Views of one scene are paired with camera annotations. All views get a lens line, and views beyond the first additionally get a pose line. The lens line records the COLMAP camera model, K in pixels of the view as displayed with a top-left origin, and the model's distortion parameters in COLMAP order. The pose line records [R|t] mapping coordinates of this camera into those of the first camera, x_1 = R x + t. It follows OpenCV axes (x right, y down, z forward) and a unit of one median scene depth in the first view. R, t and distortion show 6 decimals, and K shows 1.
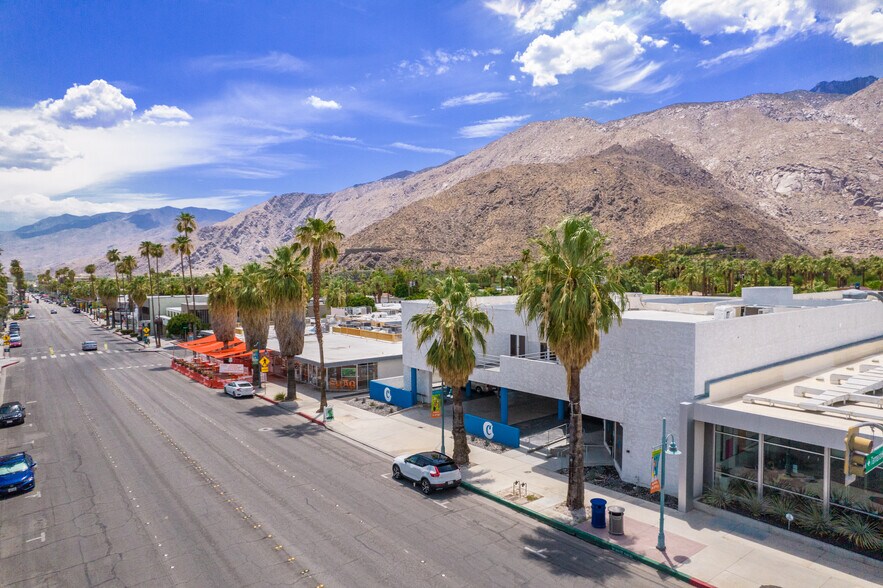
lens RADIAL K [[562.3, 0, 446.6], [0, 562.3, 298.0], [0, 0, 1]] dist [-0.080345, 0.075738]
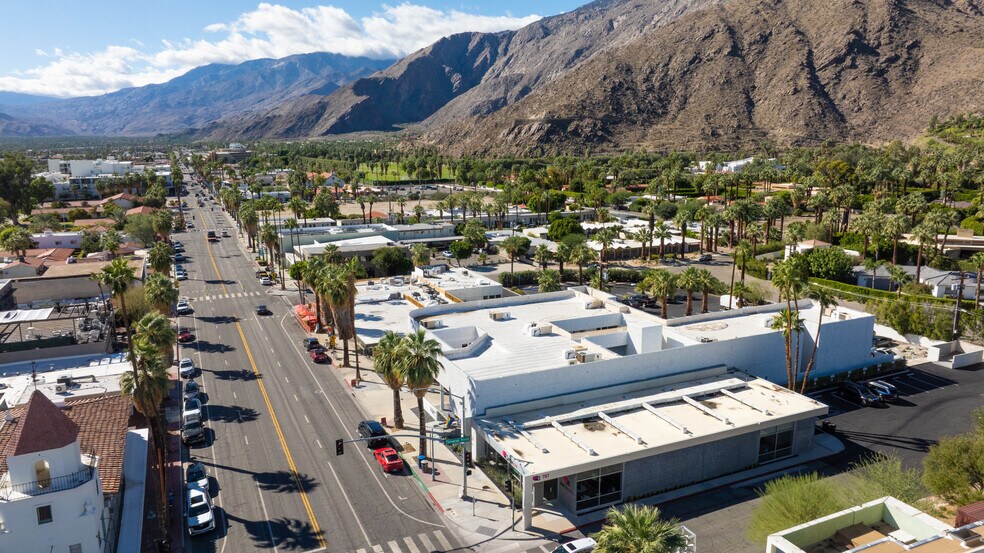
lens RADIAL K [[693.5, 0, 487.5], [0, 693.5, 277.3], [0, 0, 1]] dist [-0.052780, 0.064643]
pose [[0.971635, 0.048972, -0.231359, 0.561992], [-0.010735, 0.986449, 0.163719, -0.401746], [0.236241, -0.156591, 0.958994, -0.745042]]
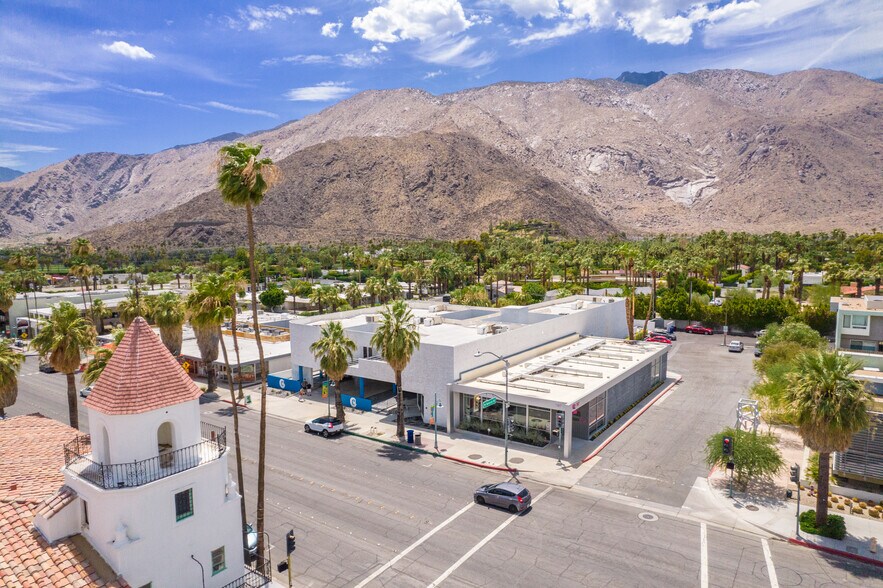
lens RADIAL K [[562.3, 0, 446.6], [0, 562.3, 298.0], [0, 0, 1]] dist [-0.080345, 0.075738]
pose [[0.959084, -0.027015, 0.281832, -0.097963], [0.011171, 0.998273, 0.057671, -0.140895], [-0.282903, -0.052163, 0.957729, -0.558571]]
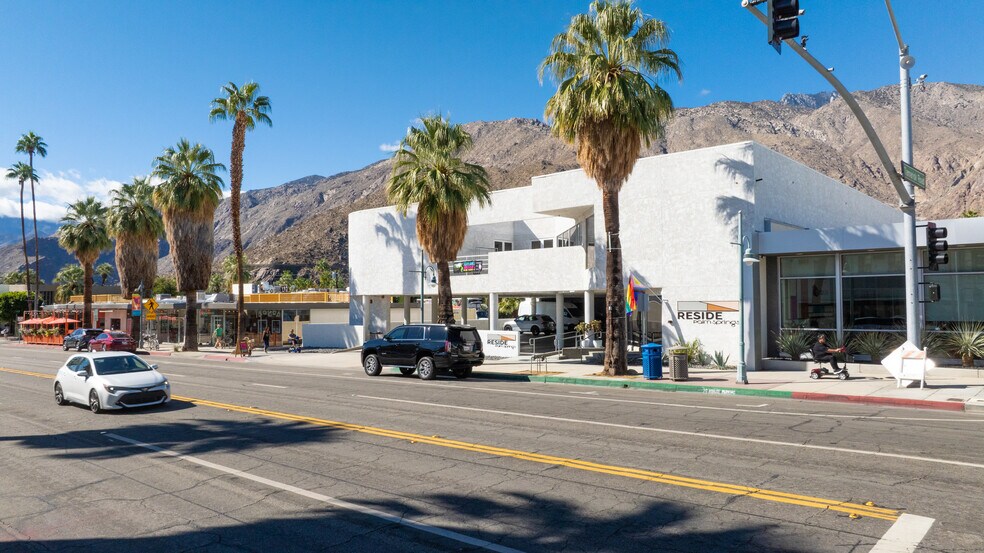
lens RADIAL K [[692.0, 0, 487.5], [0, 692.0, 277.3], [0, 0, 1]] dist [-0.036413, 0.037335]
pose [[0.984809, 0.009414, 0.173388, -0.057111], [0.005180, 0.996493, -0.083520, 0.171470], [-0.173566, 0.083150, 0.981306, 0.047396]]
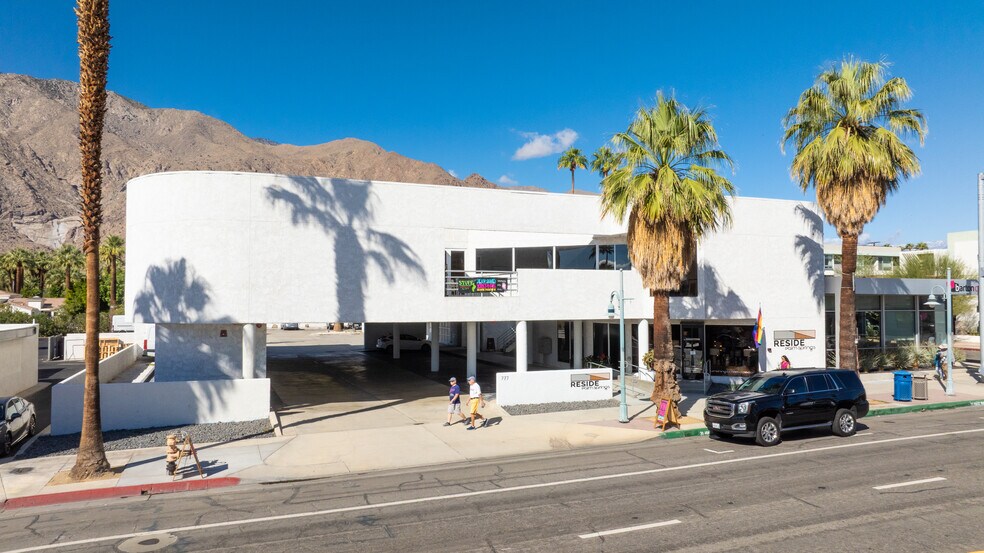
lens RADIAL K [[687.1, 0, 484.0], [0, 687.1, 278.0], [0, 0, 1]] dist [0.000368, 0.003103]
pose [[0.293505, 0.036091, 0.955276, -0.497526], [0.041815, 0.997846, -0.050547, 0.116676], [-0.955042, 0.054780, 0.291364, 0.646755]]
